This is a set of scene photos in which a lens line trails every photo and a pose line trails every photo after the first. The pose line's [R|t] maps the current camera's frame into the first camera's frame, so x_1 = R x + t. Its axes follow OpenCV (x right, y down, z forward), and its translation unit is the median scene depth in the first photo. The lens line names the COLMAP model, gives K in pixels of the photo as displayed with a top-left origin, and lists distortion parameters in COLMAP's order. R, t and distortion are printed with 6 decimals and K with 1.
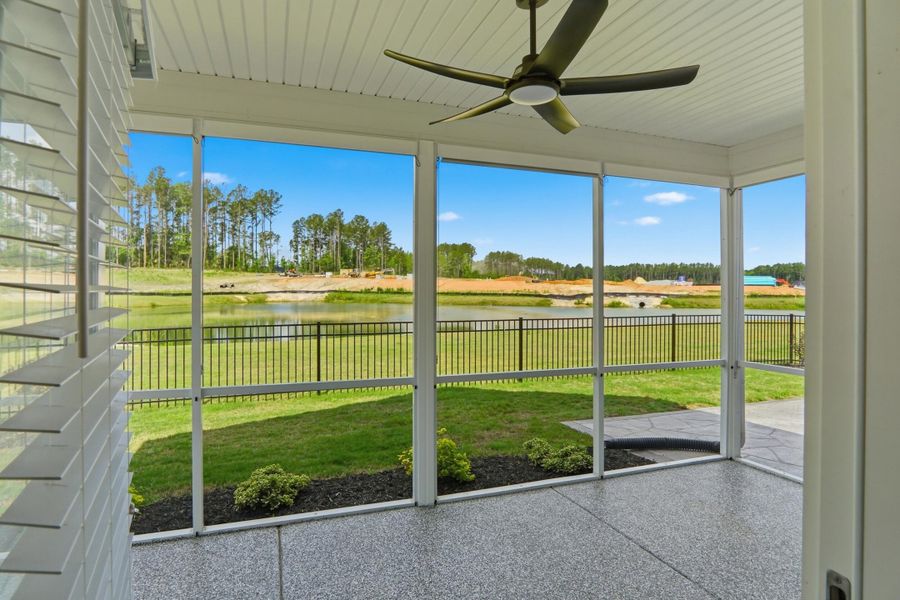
lens RADIAL K [[488.5, 0, 443.1], [0, 488.5, 297.9], [0, 0, 1]] dist [-0.026254, 0.002211]
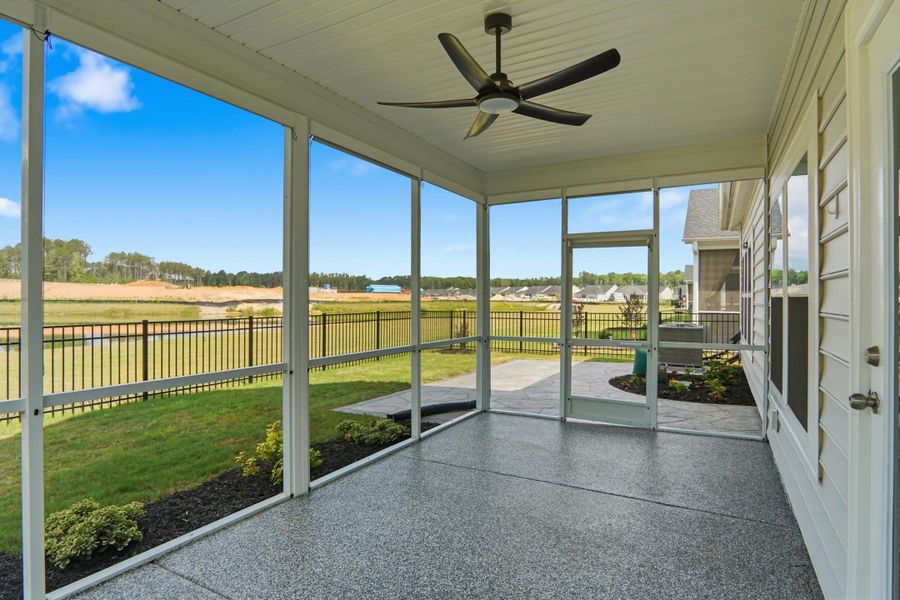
lens RADIAL K [[488.5, 0, 443.1], [0, 488.5, 297.9], [0, 0, 1]] dist [-0.026254, 0.002211]
pose [[0.755450, 0.000650, 0.655206, -0.343602], [0.010954, 0.999847, -0.013621, 0.043265], [-0.655115, 0.017467, 0.755327, 0.070786]]
